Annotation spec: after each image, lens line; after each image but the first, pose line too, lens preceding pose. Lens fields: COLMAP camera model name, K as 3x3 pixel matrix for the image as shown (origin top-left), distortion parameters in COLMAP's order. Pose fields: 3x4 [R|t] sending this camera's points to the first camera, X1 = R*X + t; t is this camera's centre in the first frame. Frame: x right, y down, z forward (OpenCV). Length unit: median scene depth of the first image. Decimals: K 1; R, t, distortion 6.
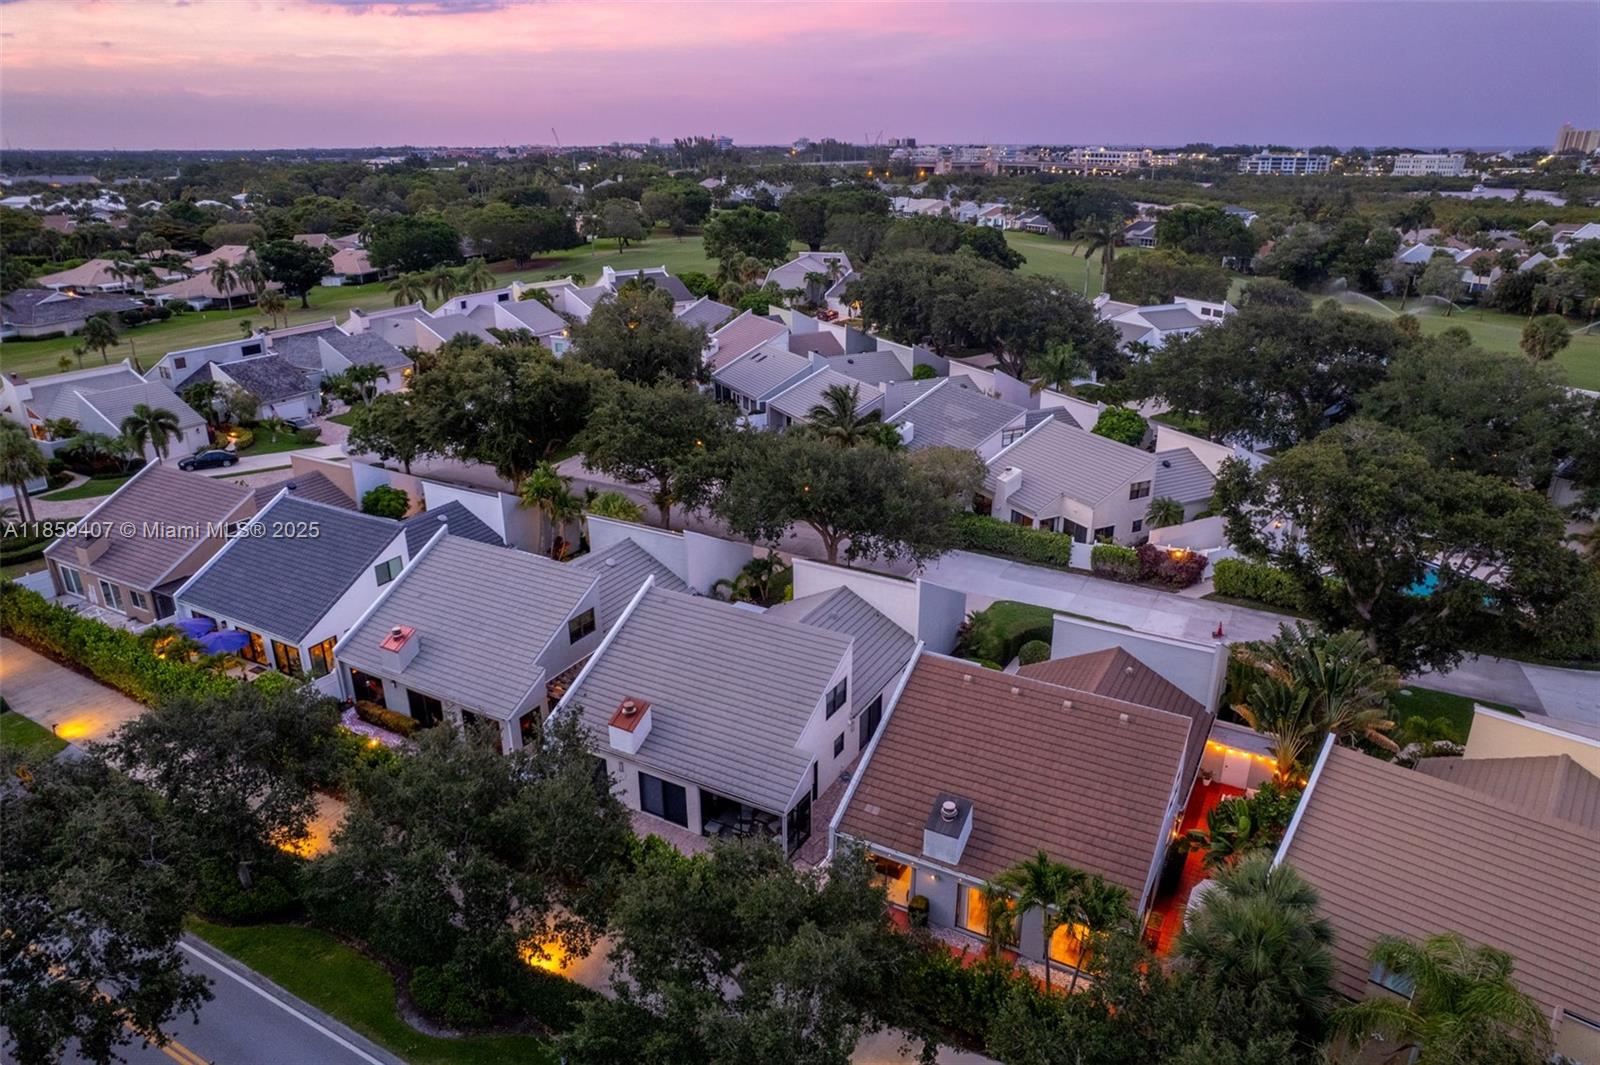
lens RADIAL K [[1015.2, 0, 800.0], [0, 1015.2, 532.5], [0, 0, 1]] dist [-0.064144, 0.044975]
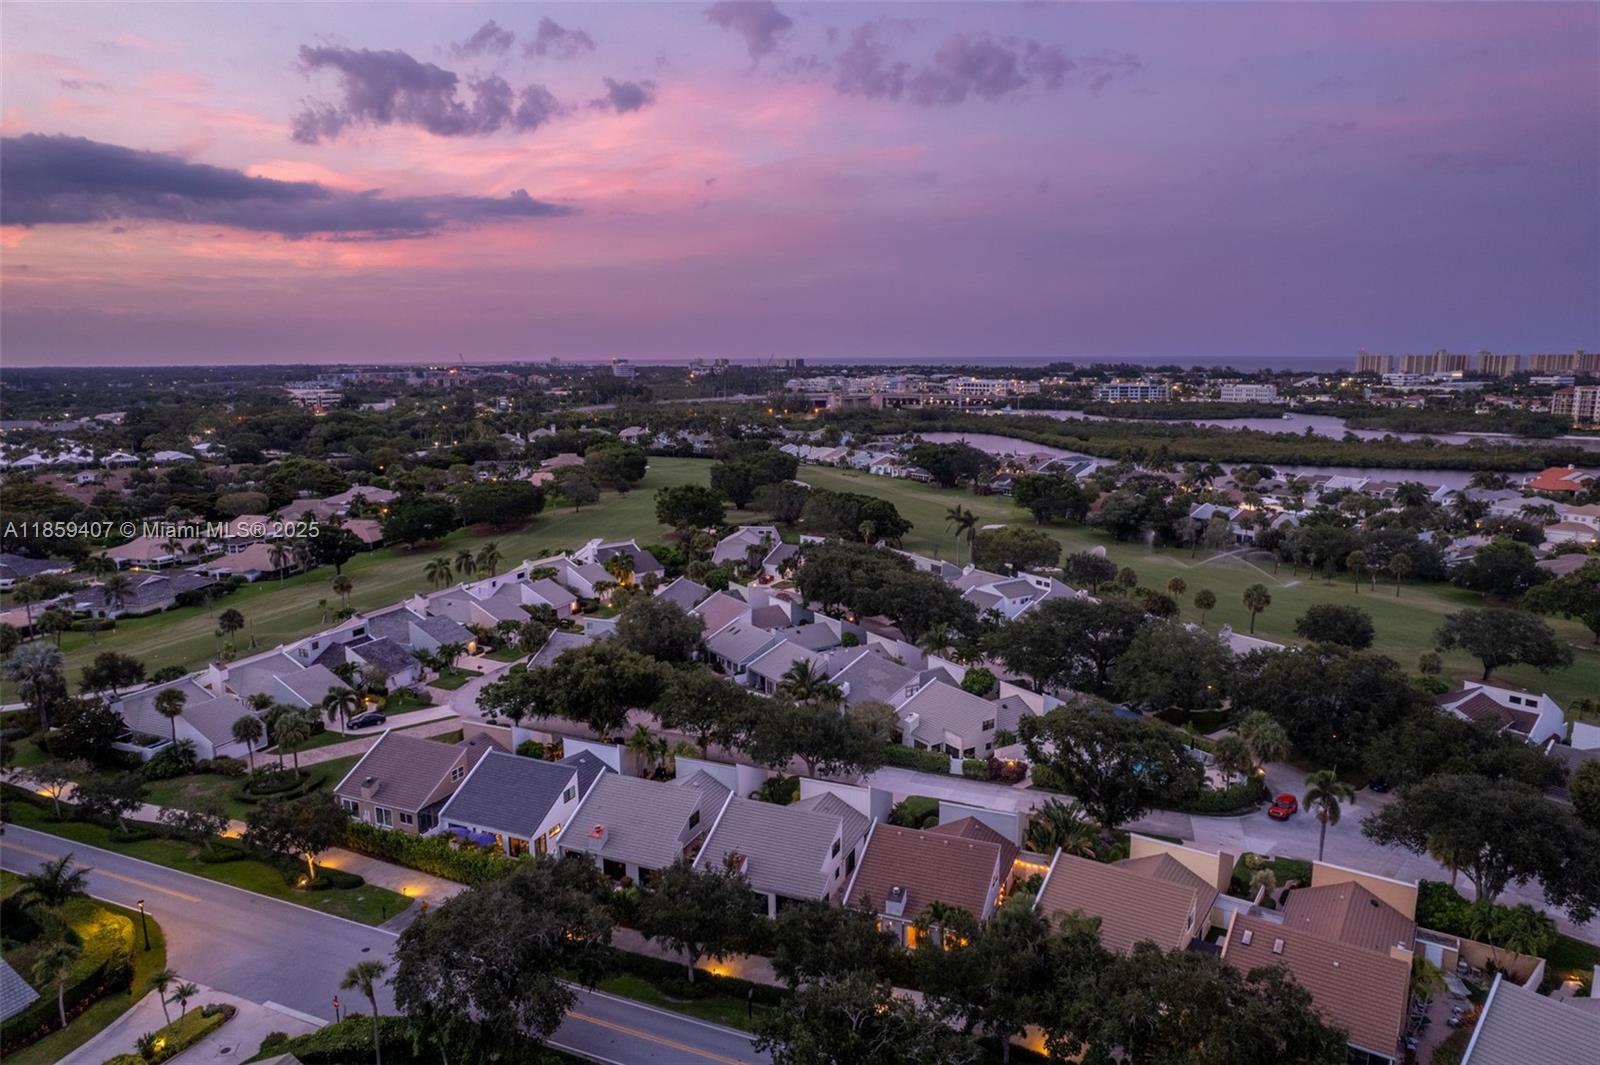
lens RADIAL K [[1015.2, 0, 800.0], [0, 1015.2, 532.5], [0, 0, 1]] dist [-0.064144, 0.044975]
pose [[0.994533, -0.021135, 0.102262, -0.116837], [0.040718, 0.980274, -0.193402, -0.035096], [-0.096157, 0.196509, 0.975776, -0.557641]]
